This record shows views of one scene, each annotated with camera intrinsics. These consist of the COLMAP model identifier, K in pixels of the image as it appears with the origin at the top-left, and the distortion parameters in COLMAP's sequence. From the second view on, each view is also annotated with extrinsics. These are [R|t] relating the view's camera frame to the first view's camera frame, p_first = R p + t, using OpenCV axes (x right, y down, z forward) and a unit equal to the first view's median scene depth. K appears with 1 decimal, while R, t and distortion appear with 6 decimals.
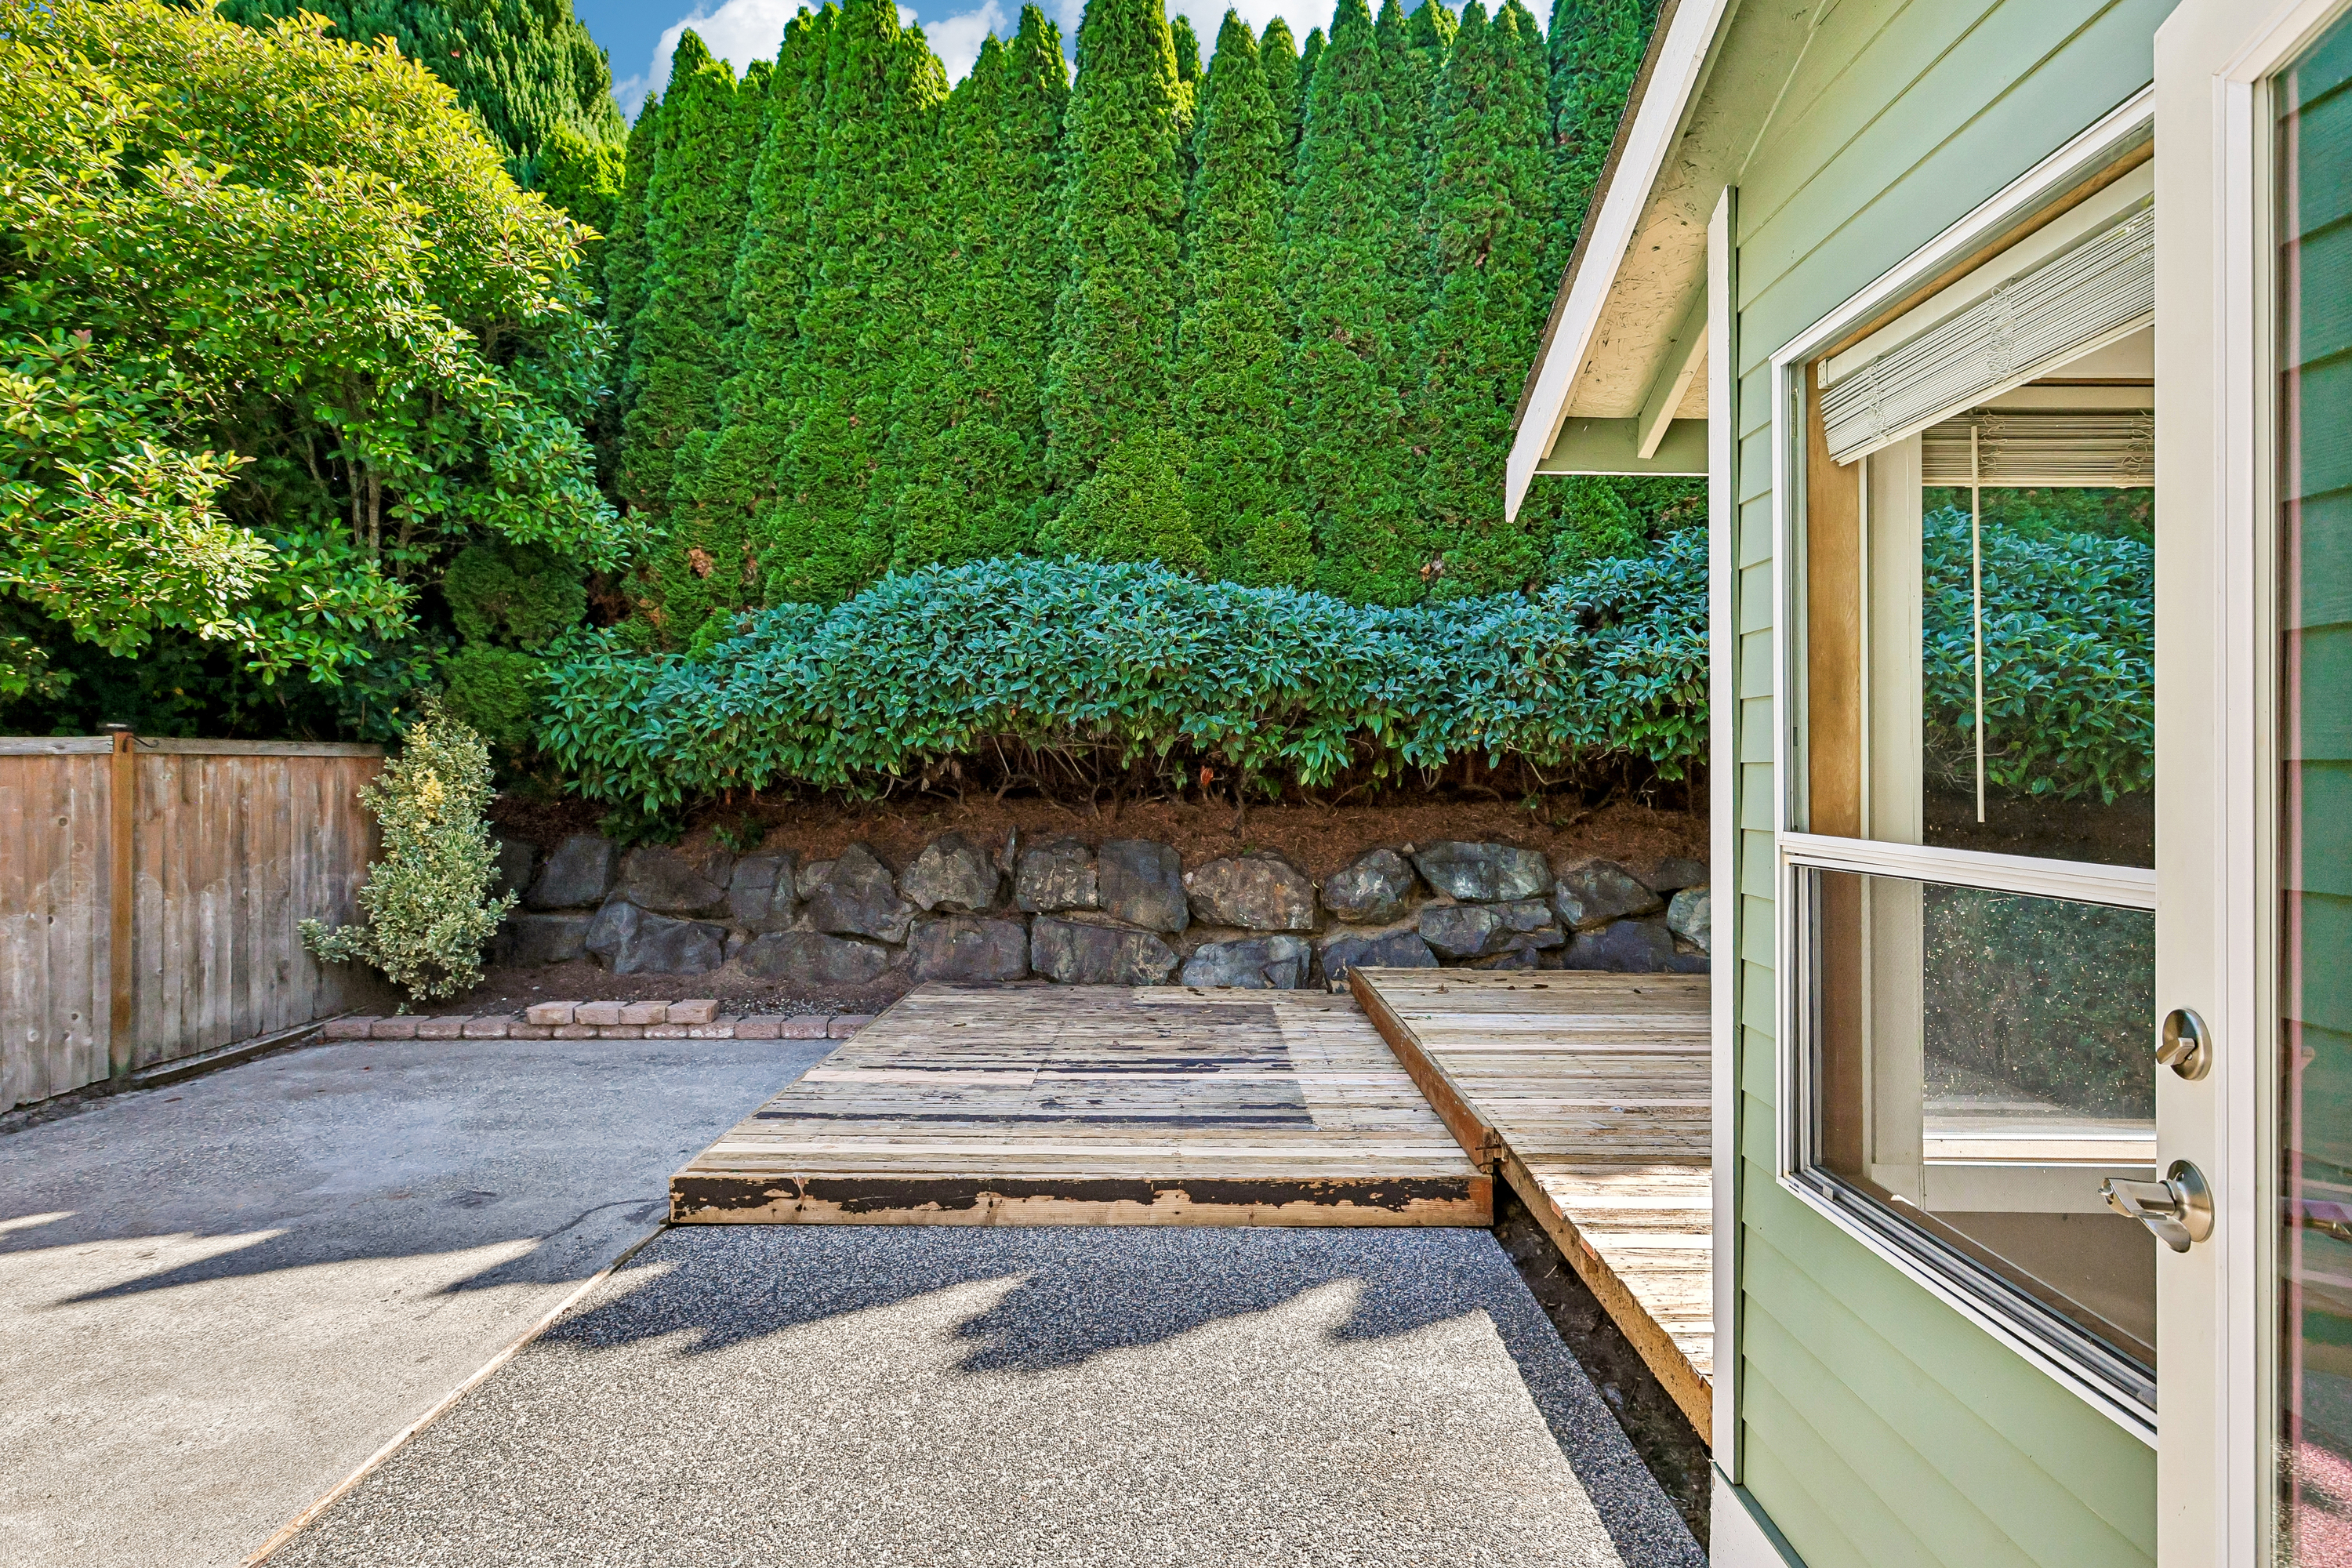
lens RADIAL K [[1059.5, 0, 1171.8], [0, 1059.5, 770.4], [0, 0, 1]] dist [-0.001473, -0.000058]
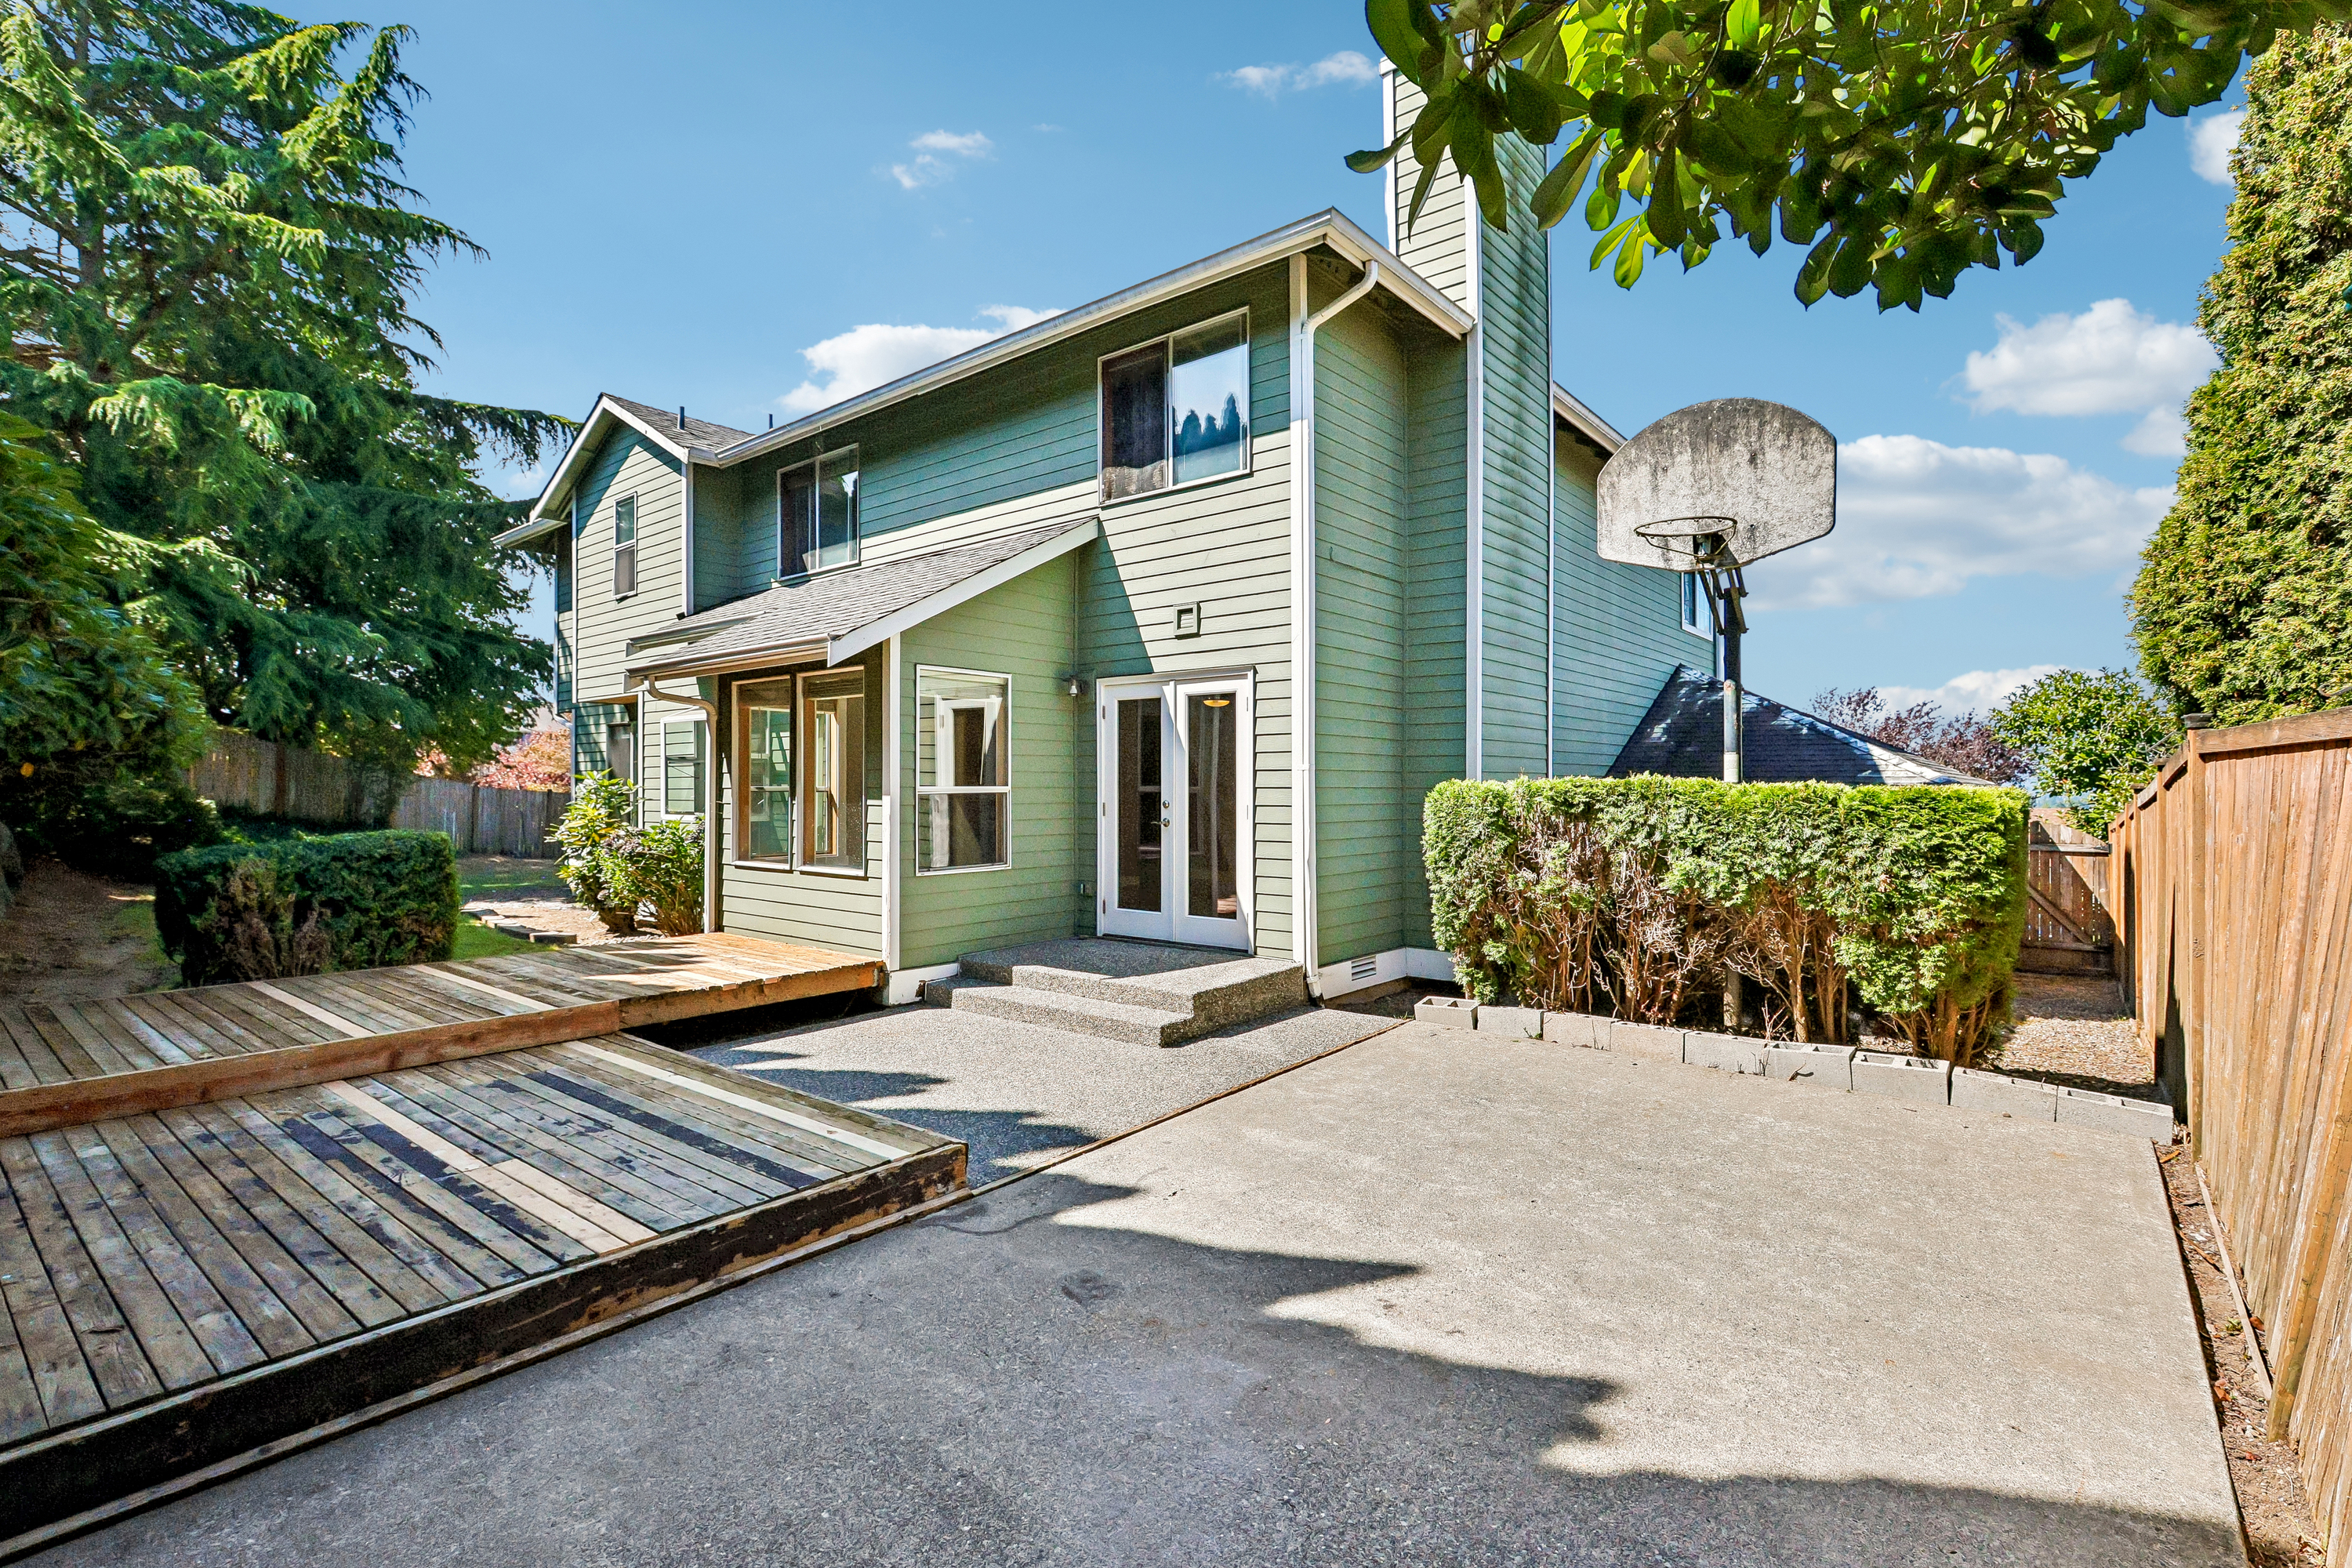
lens RADIAL K [[1076.0, 0, 1196.7], [0, 1076.0, 785.5], [0, 0, 1]] dist [-0.007090, 0.004259]
pose [[-0.789578, -0.004566, 0.613633, -1.326870], [-0.001261, 0.999982, 0.005818, 0.017290], [-0.613649, 0.003821, -0.789570, 1.722089]]
